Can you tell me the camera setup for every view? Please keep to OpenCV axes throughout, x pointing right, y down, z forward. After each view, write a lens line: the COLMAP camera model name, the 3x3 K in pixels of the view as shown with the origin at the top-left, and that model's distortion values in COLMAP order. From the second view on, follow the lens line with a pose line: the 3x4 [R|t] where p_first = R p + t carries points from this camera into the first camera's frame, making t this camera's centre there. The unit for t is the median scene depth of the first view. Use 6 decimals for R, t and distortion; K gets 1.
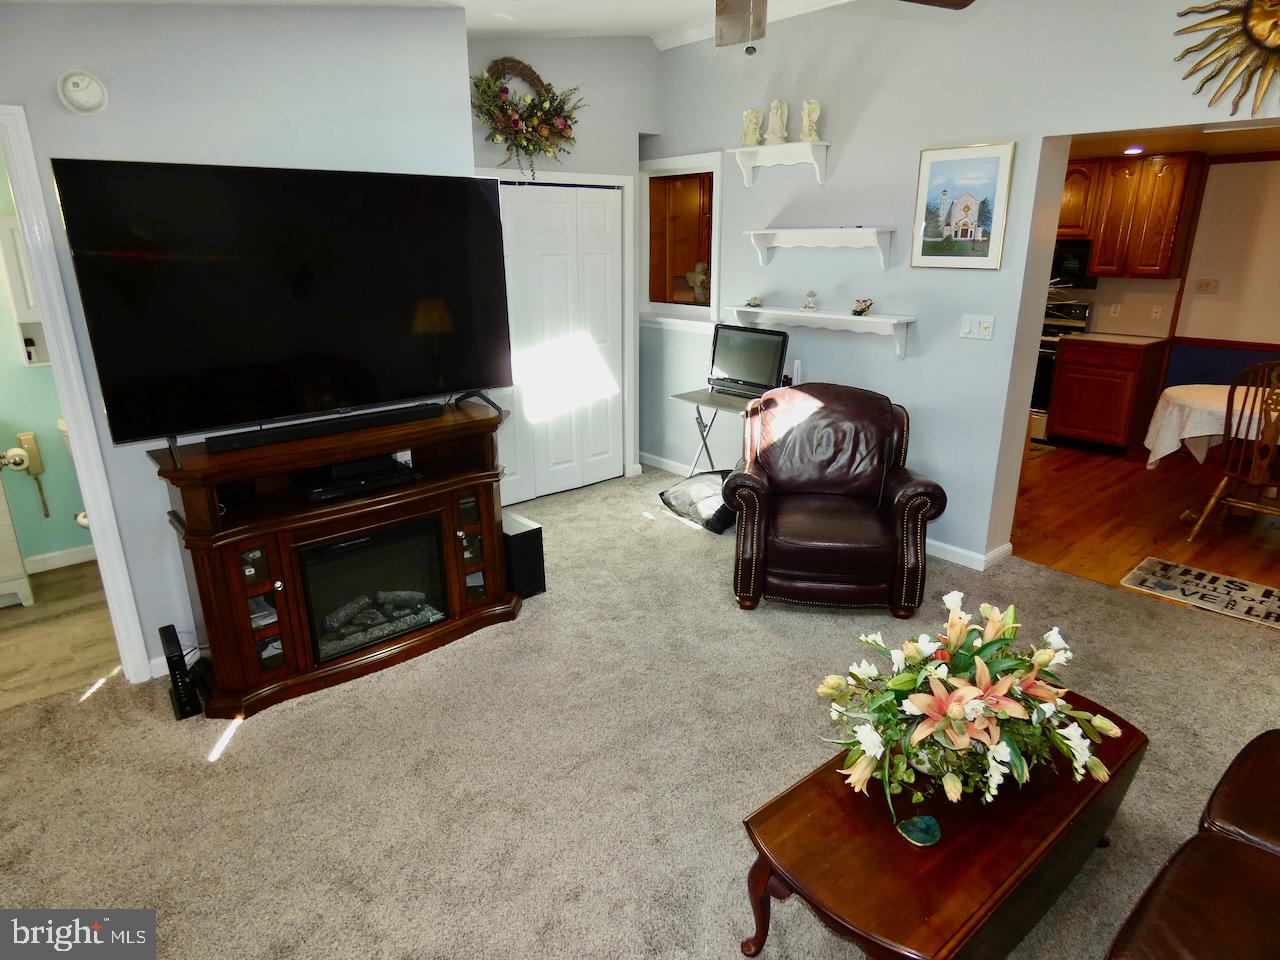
lens RADIAL K [[764.1, 0, 640.0], [0, 764.1, 480.0], [0, 0, 1]] dist [-0.014697, 0.002698]
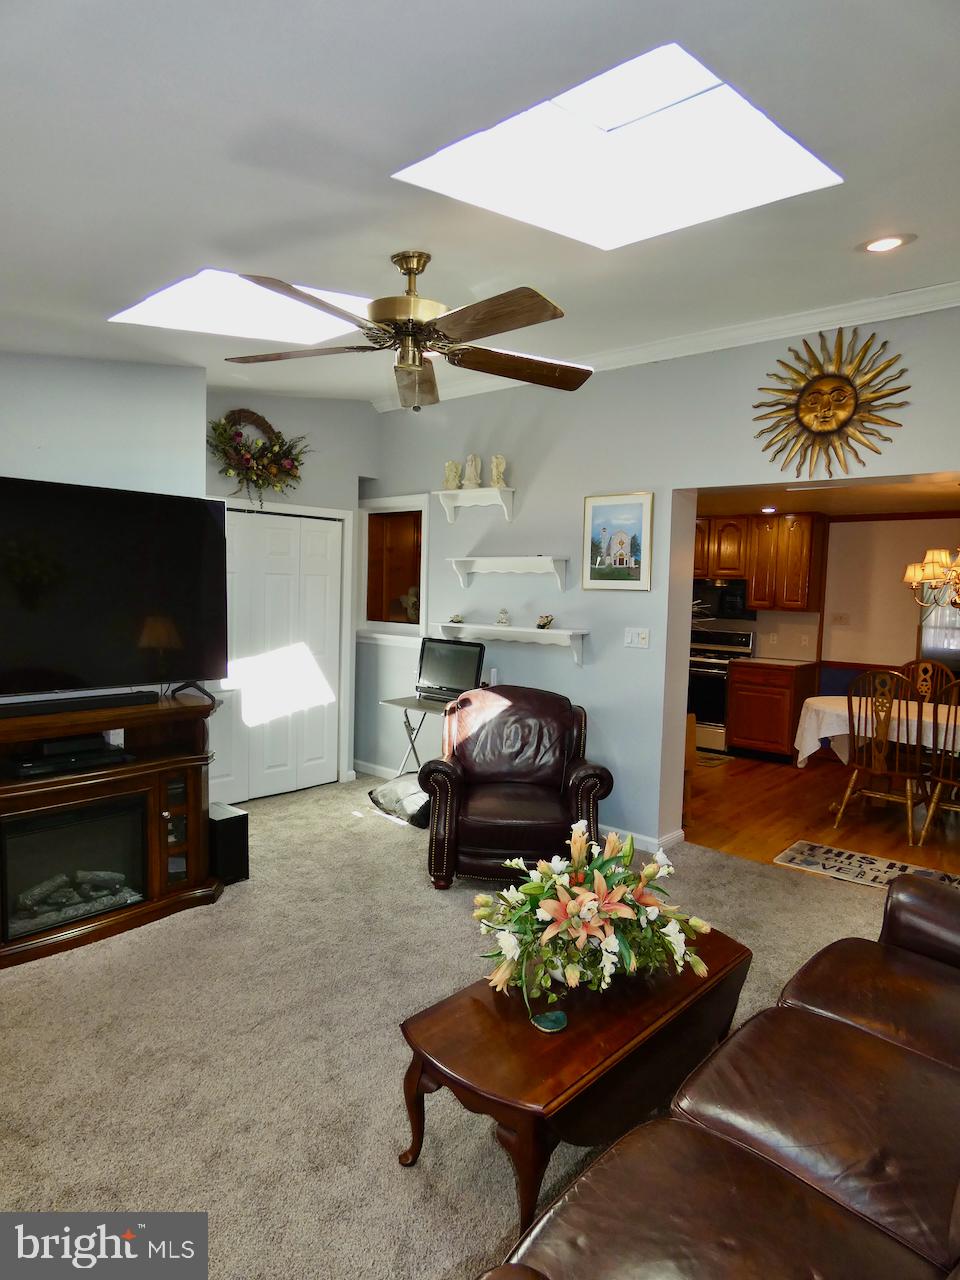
lens RADIAL K [[764.1, 0, 482.7], [0, 764.1, 638.3], [0, 0, 1]] dist [-0.011130, 0.003307]
pose [[0.990629, 0.021350, 0.134898, 0.045740], [0.010886, 0.972221, -0.233812, 0.077321], [-0.136143, 0.233090, 0.962878, -0.115732]]
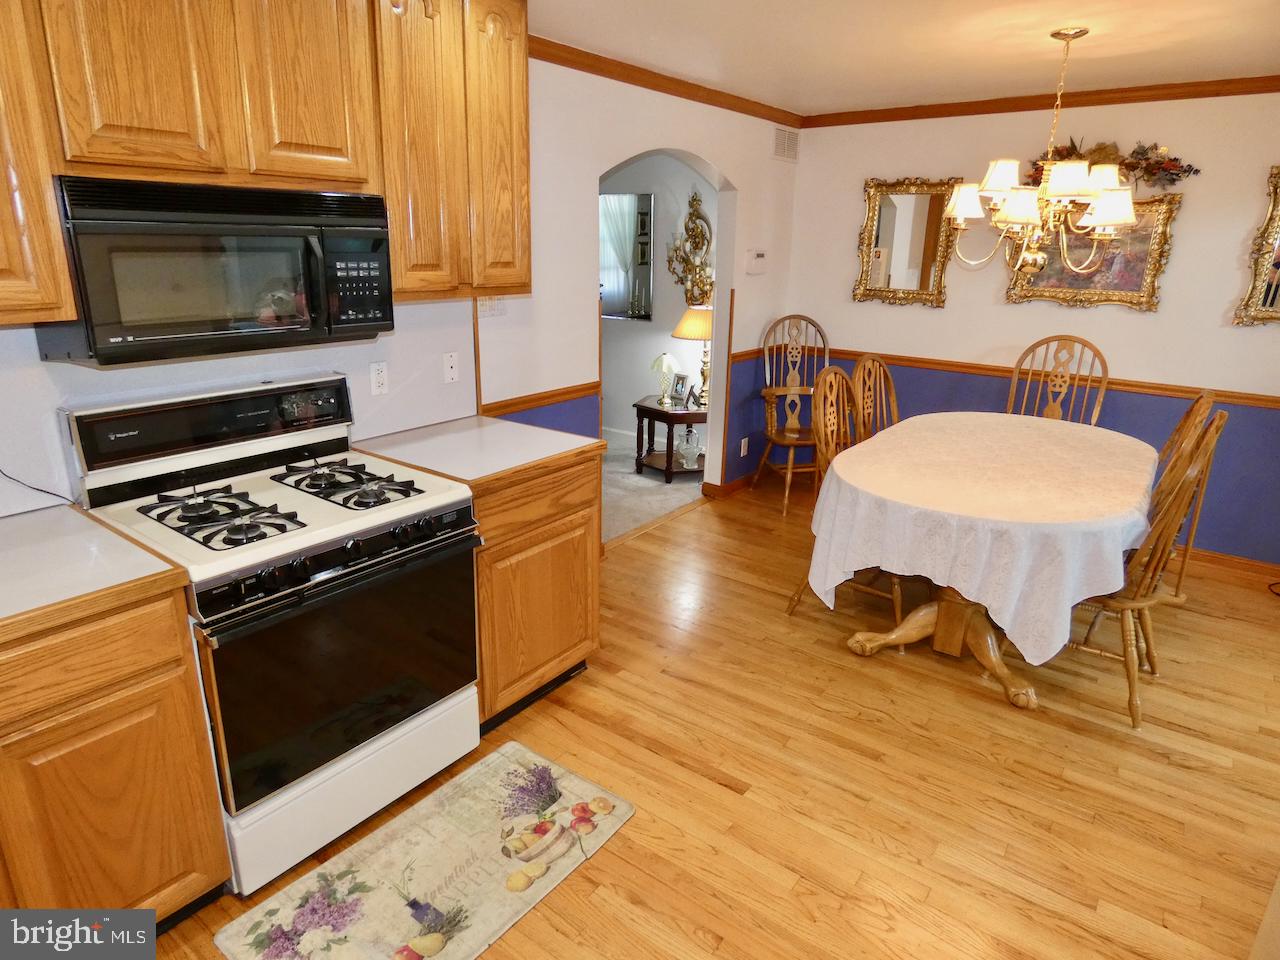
lens RADIAL K [[770.5, 0, 636.9], [0, 770.5, 476.3], [0, 0, 1]] dist [-0.002111, 0.004128]
pose [[-0.203161, -0.292550, 0.934420, 0.354333], [0.274464, 0.899048, 0.341149, -0.482938], [-0.939891, 0.325773, -0.102357, 1.612408]]
